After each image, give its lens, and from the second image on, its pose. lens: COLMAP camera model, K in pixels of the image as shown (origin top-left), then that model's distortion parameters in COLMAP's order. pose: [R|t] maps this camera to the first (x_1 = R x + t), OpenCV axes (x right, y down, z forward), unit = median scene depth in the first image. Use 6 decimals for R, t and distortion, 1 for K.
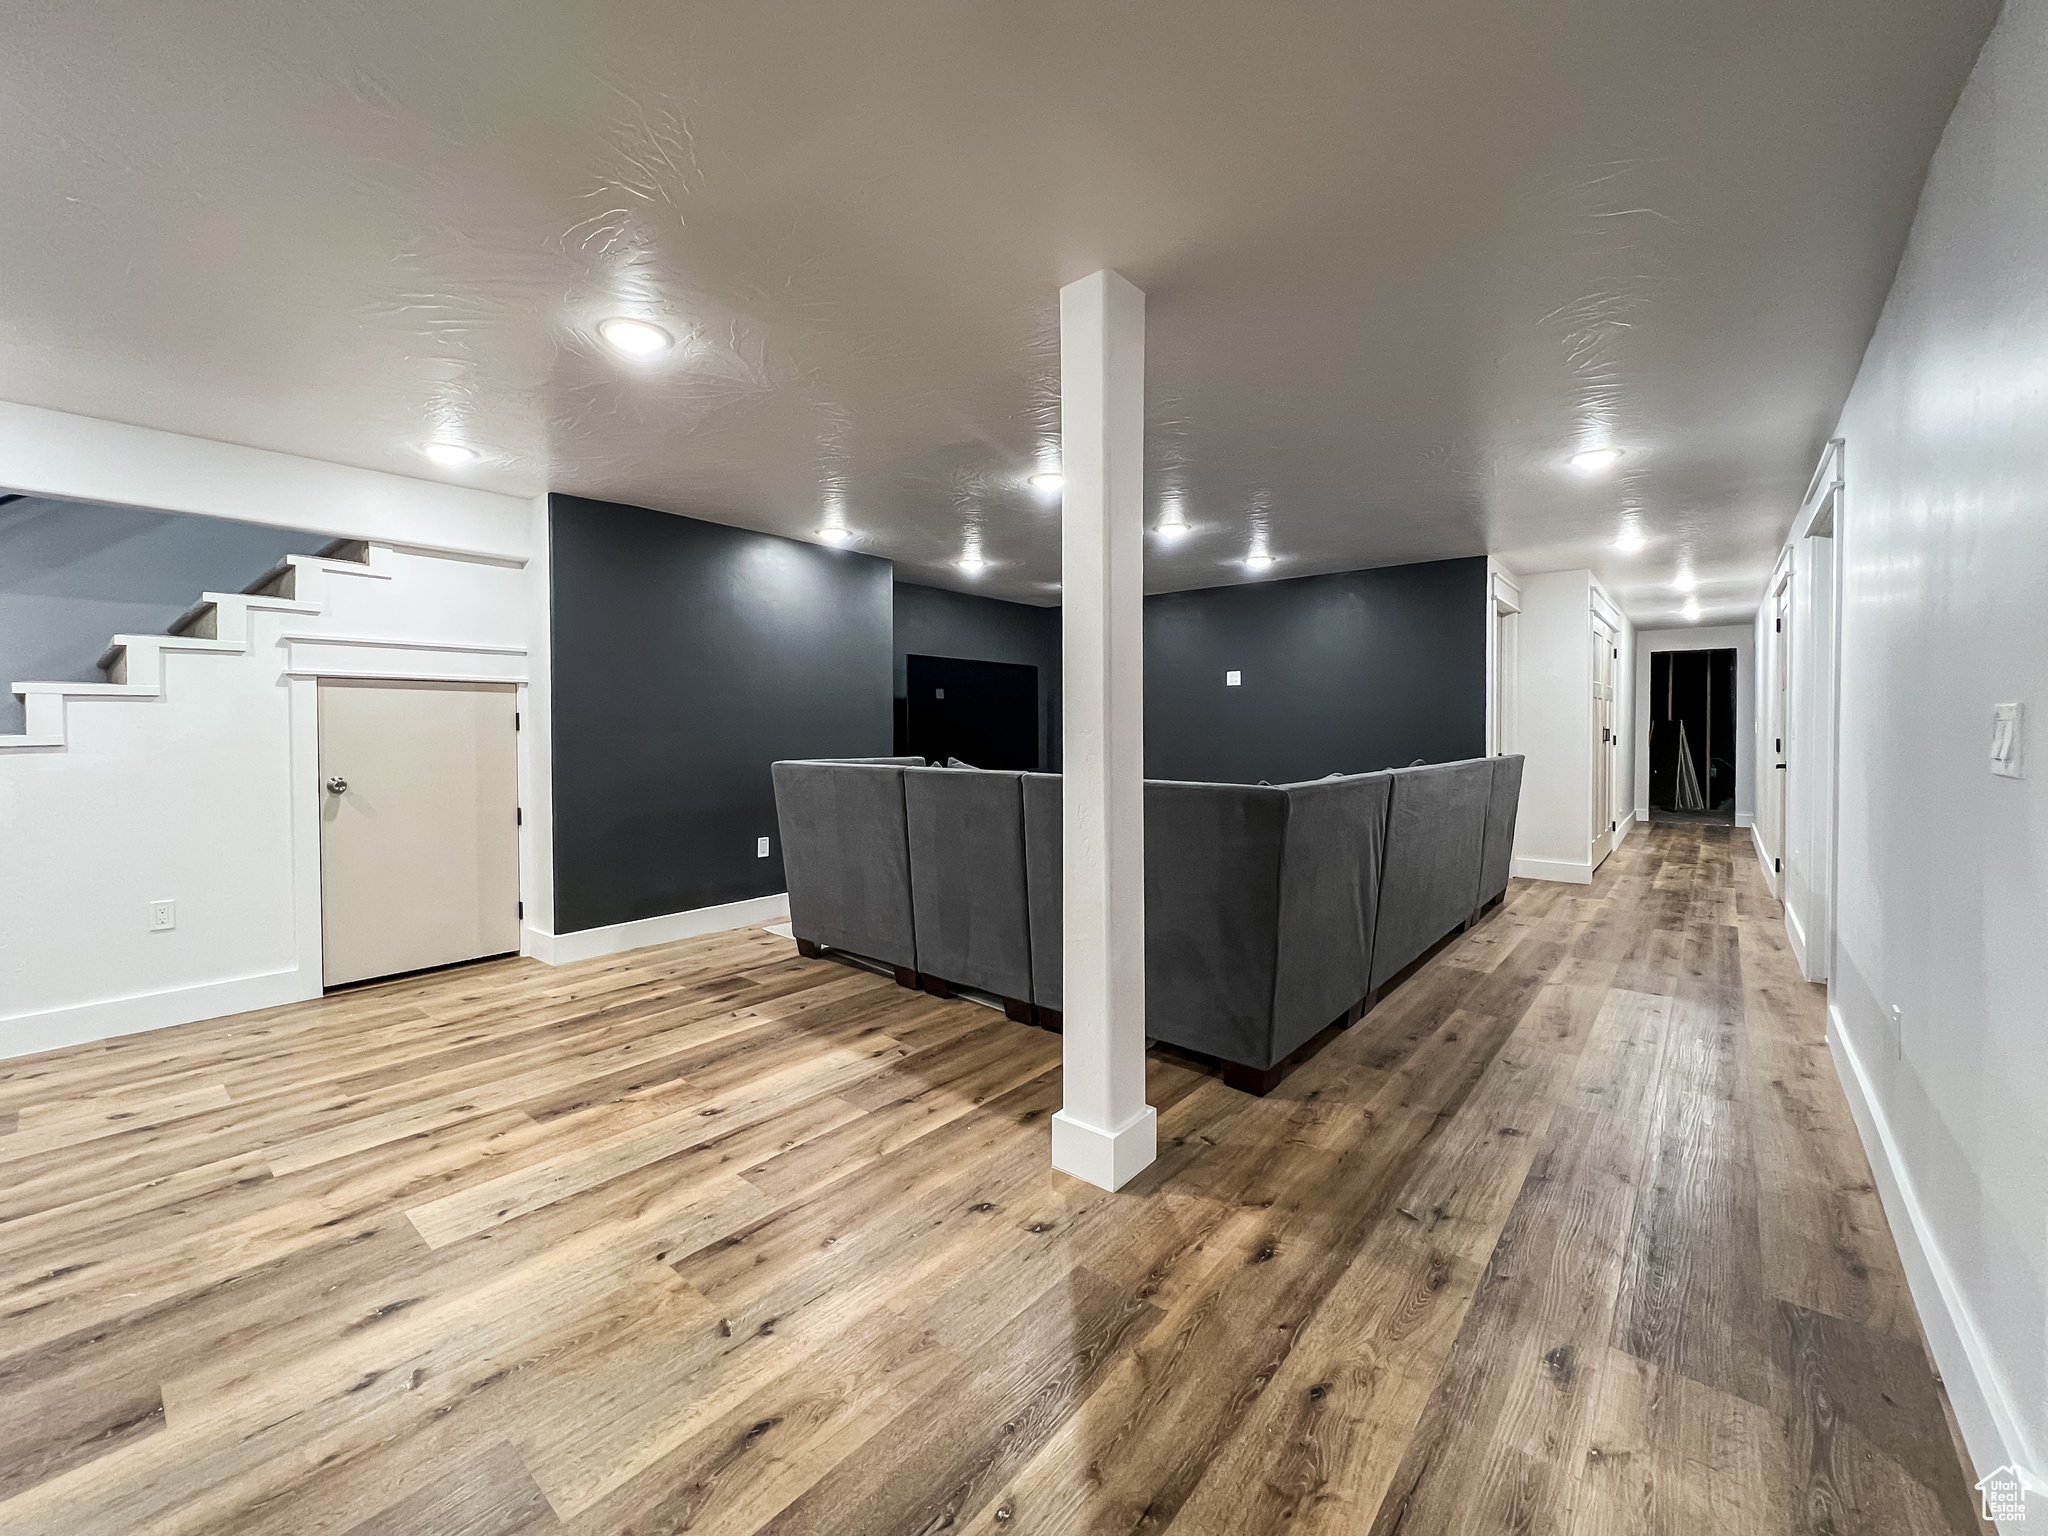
lens RADIAL K [[866.1, 0, 1007.0], [0, 866.1, 742.1], [0, 0, 1]] dist [-0.001551, -0.000177]
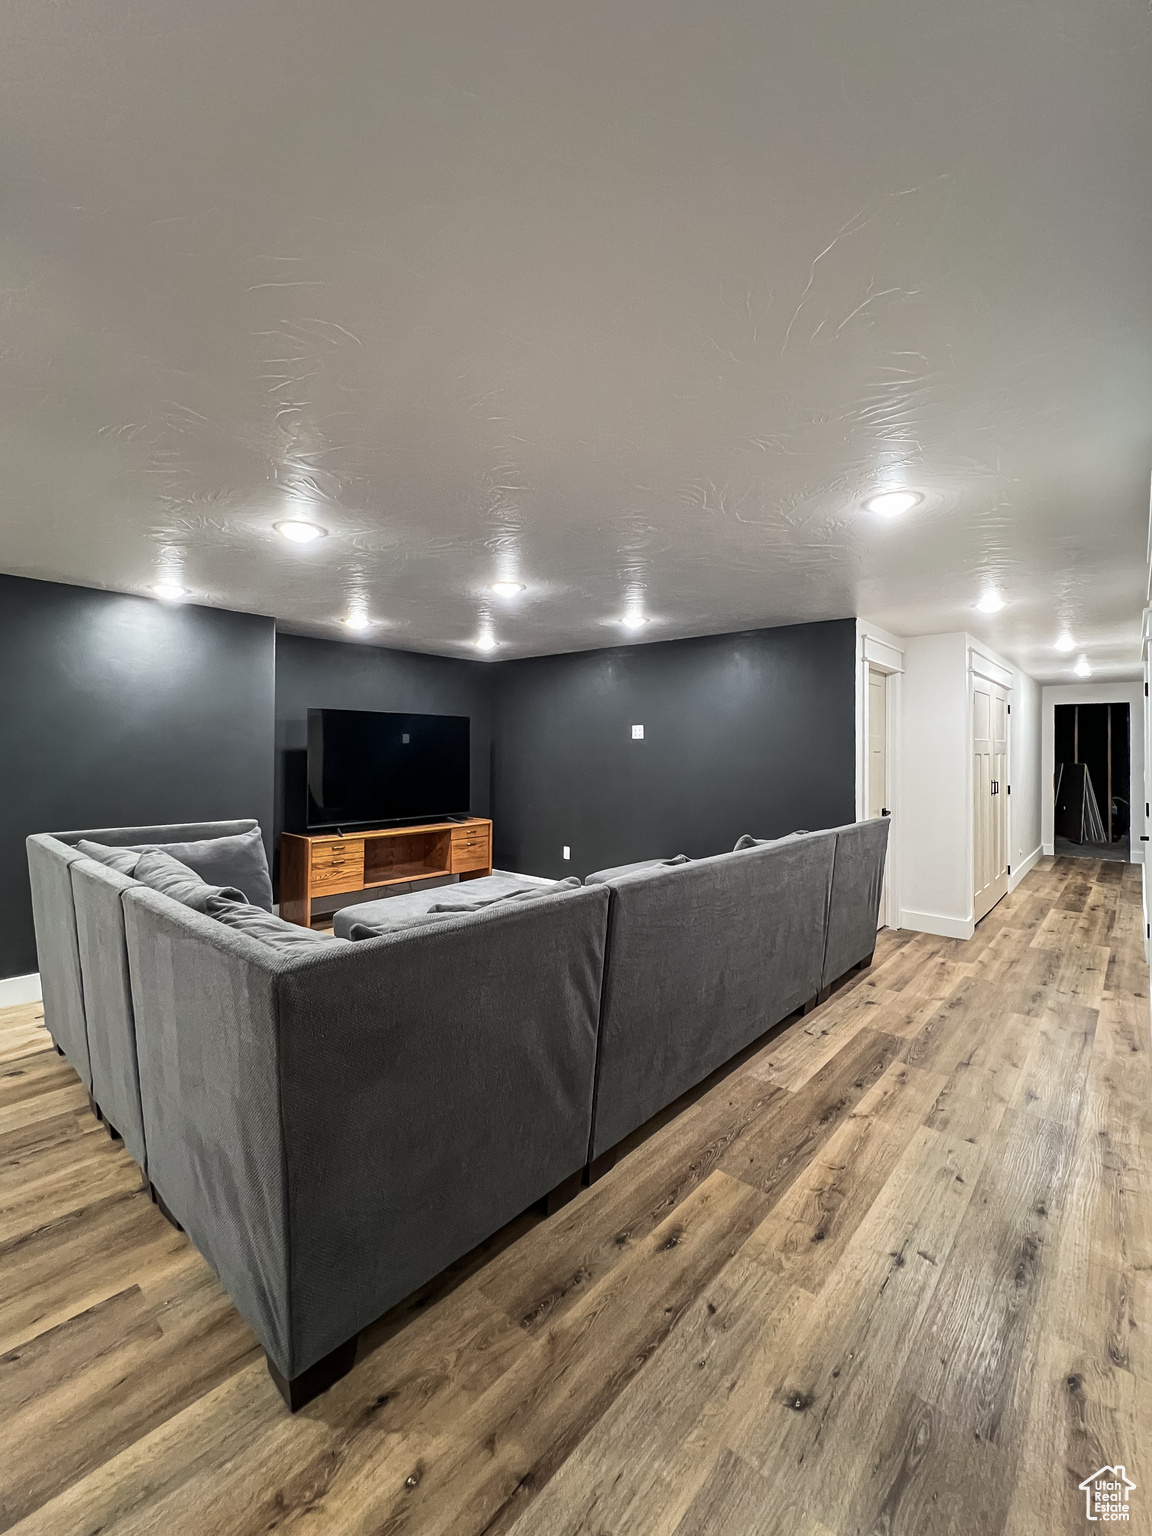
lens RADIAL K [[666.3, 0, 588.8], [0, 666.3, 747.5], [0, 0, 1]] dist [-0.000658, -0.000013]
pose [[0.999942, 0.008403, -0.006754, 0.360236], [-0.008525, 0.999796, -0.018328, -0.067908], [0.006599, 0.018385, 0.999809, 0.327960]]
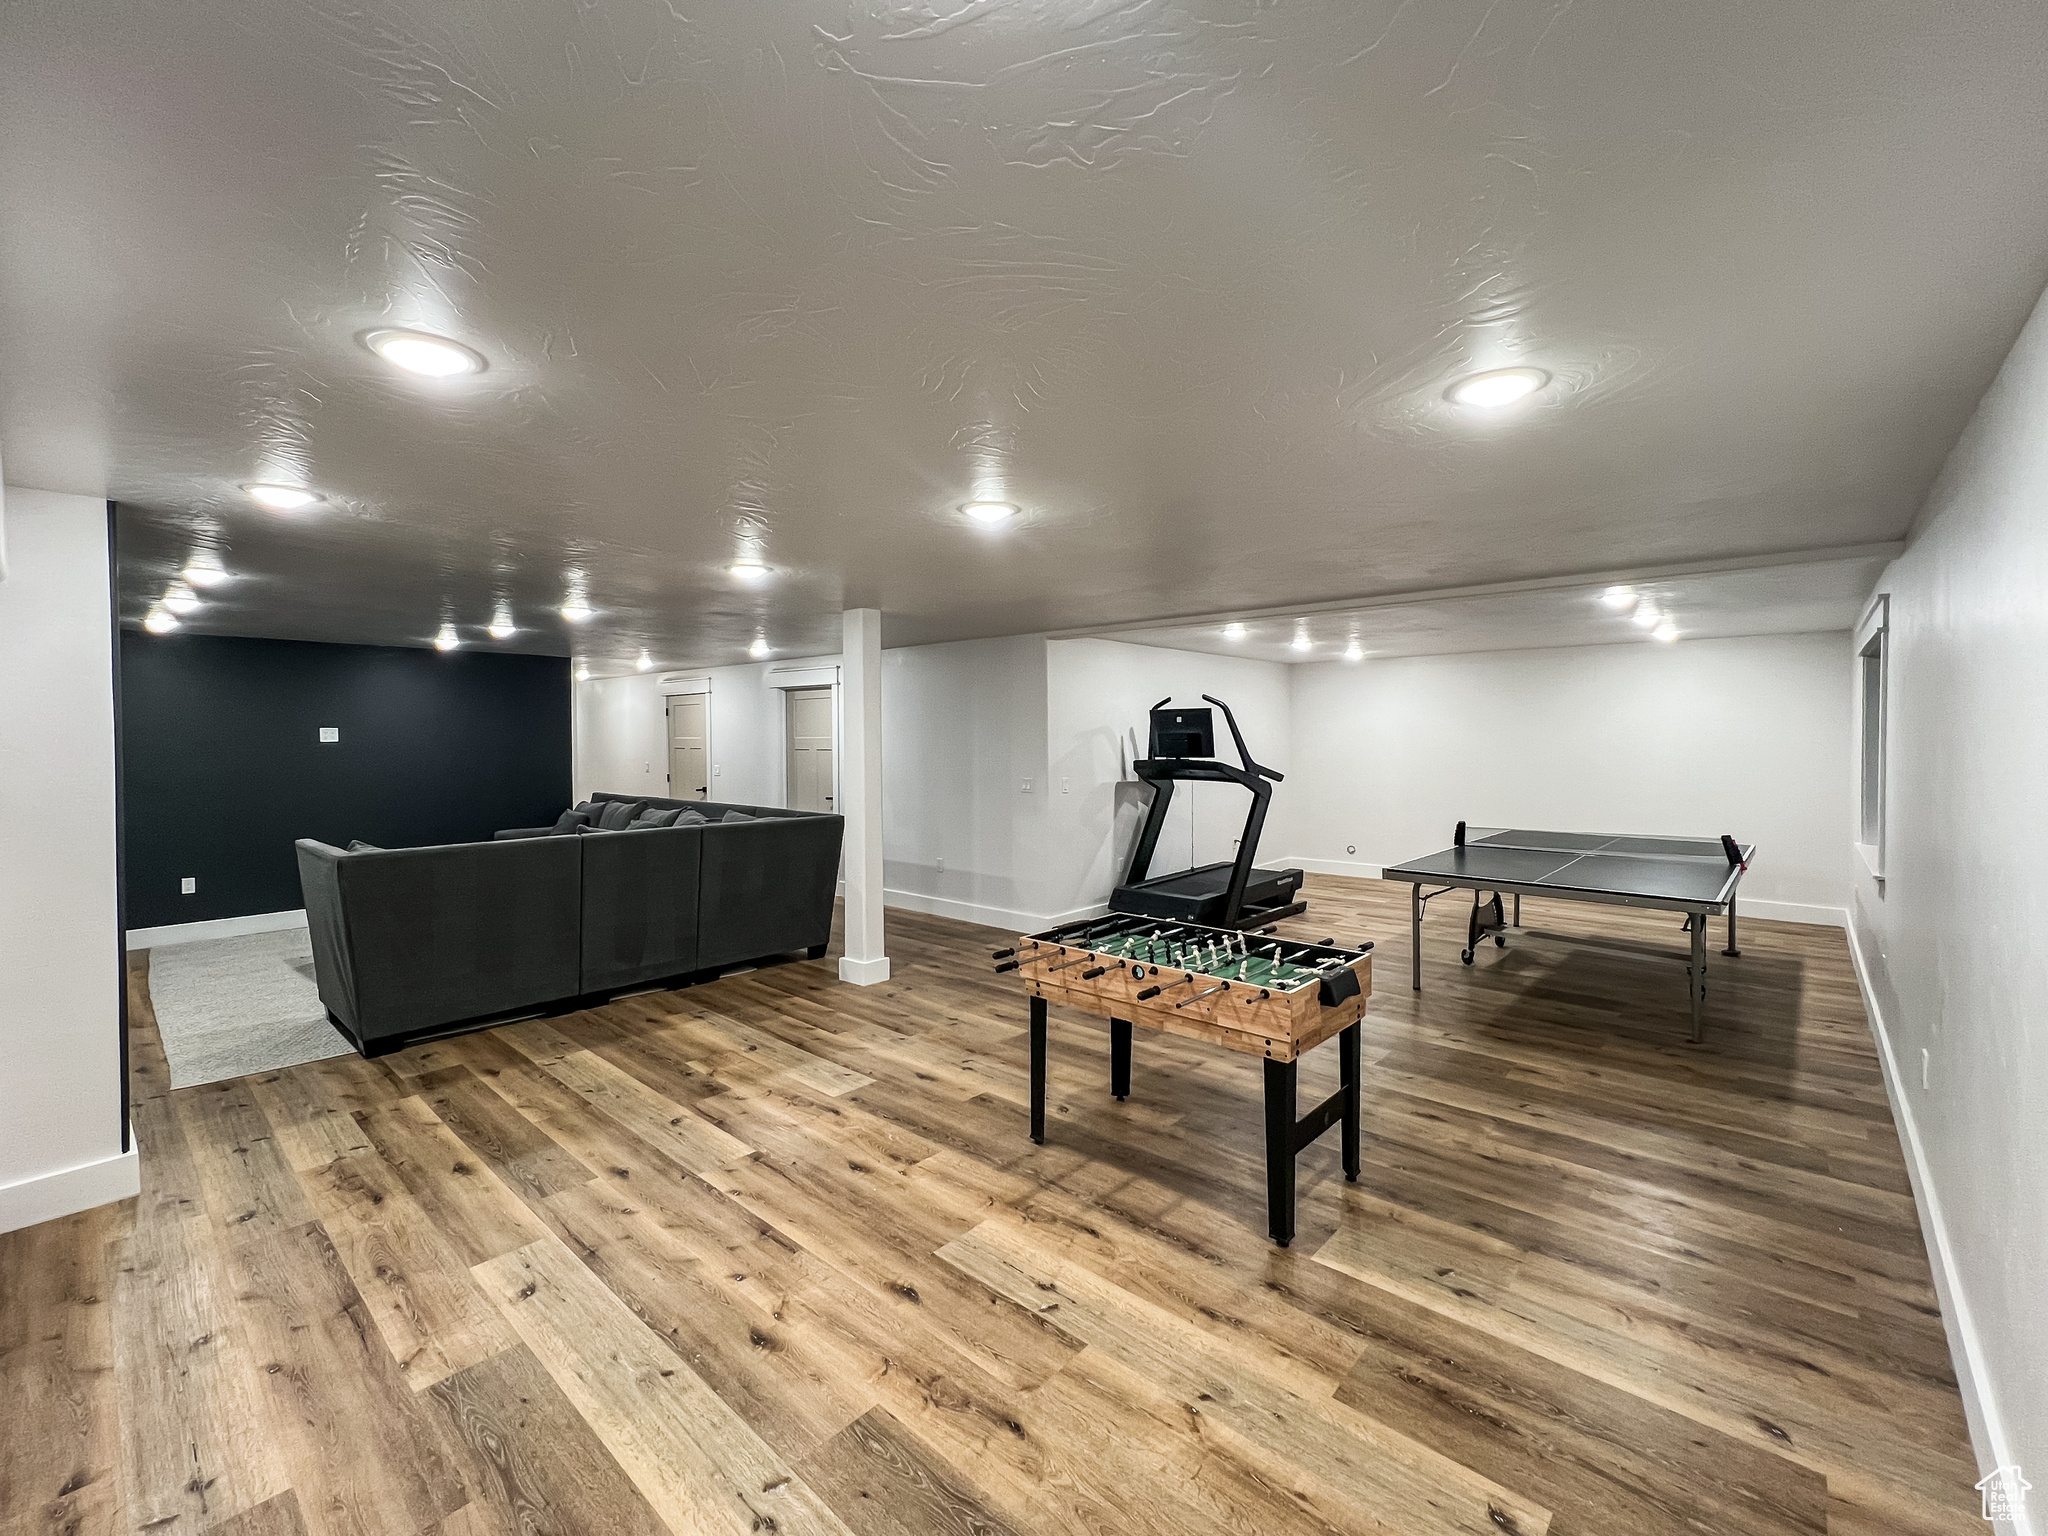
lens RADIAL K [[854.1, 0, 1059.1], [0, 854.1, 748.4], [0, 0, 1]] dist [0.000267, -0.000250]
pose [[-0.018290, -0.012285, 0.999757, -1.286420], [0.021185, 0.999695, 0.012672, -0.090849], [-0.999608, 0.021411, -0.018024, 0.299471]]
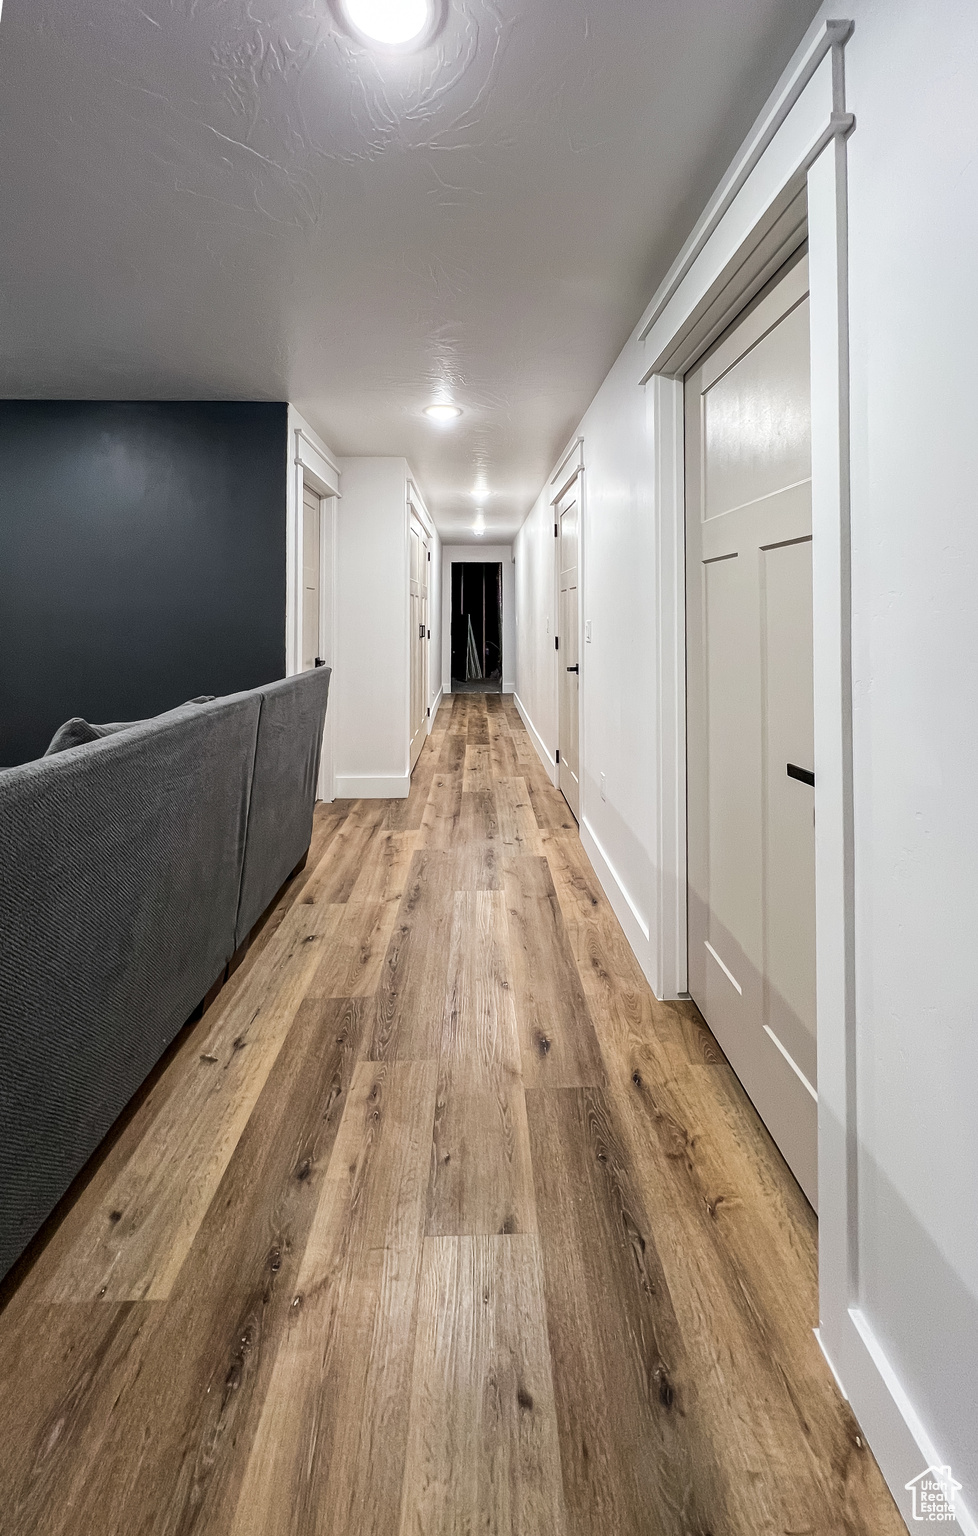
lens RADIAL K [[599.0, 0, 520.3], [0, 599.0, 596.8], [0, 0, 1]] dist [0.000715, 0.000249]
pose [[0.721732, 0.021134, 0.691850, 0.492780], [0.011310, 0.999040, -0.042316, -0.031996], [-0.692080, 0.038366, 0.720800, 0.703269]]
